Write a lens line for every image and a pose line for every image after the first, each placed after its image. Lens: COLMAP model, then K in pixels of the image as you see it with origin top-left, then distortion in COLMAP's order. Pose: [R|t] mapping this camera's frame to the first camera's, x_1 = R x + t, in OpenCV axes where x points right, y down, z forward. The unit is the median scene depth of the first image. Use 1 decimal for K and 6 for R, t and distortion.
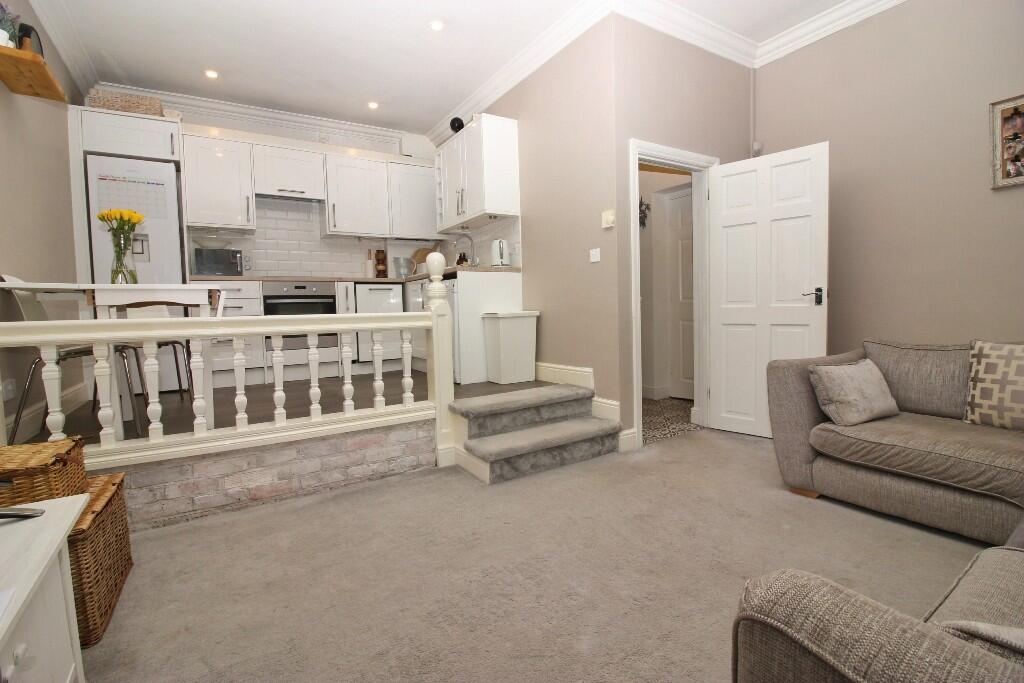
lens RADIAL K [[471.1, 0, 508.9], [0, 471.1, 336.1], [0, 0, 1]] dist [0.001564, -0.013978]
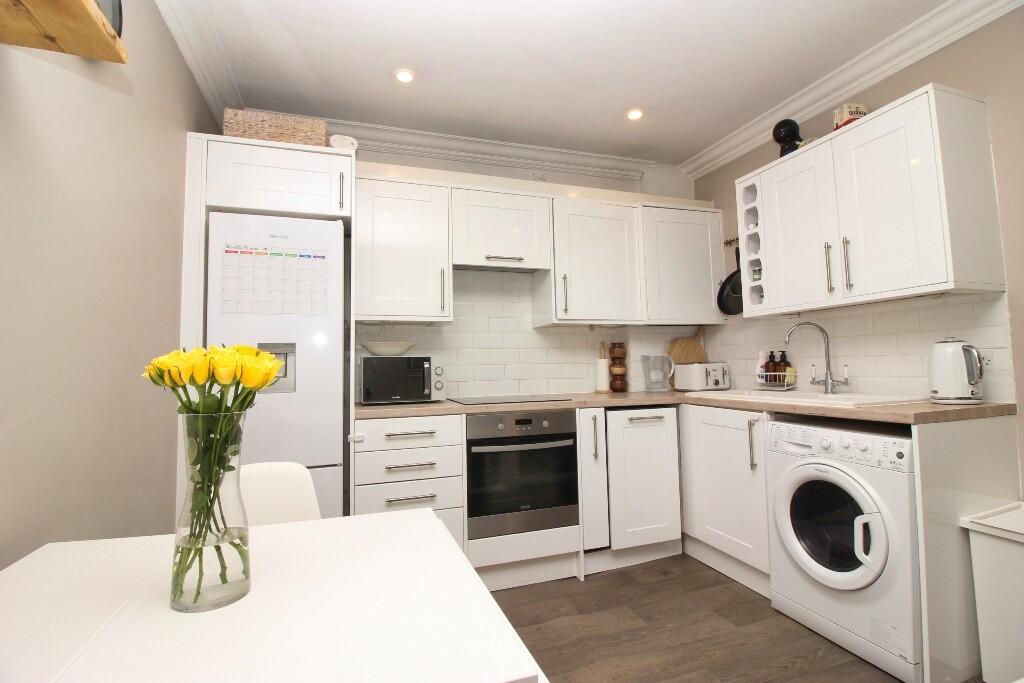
lens RADIAL K [[471.1, 0, 508.9], [0, 471.1, 336.1], [0, 0, 1]] dist [0.001564, -0.013978]
pose [[0.973756, -0.006242, -0.227507, -0.363524], [-0.019982, 0.993419, -0.112779, -0.156805], [0.226714, 0.114365, 0.967224, 0.473789]]
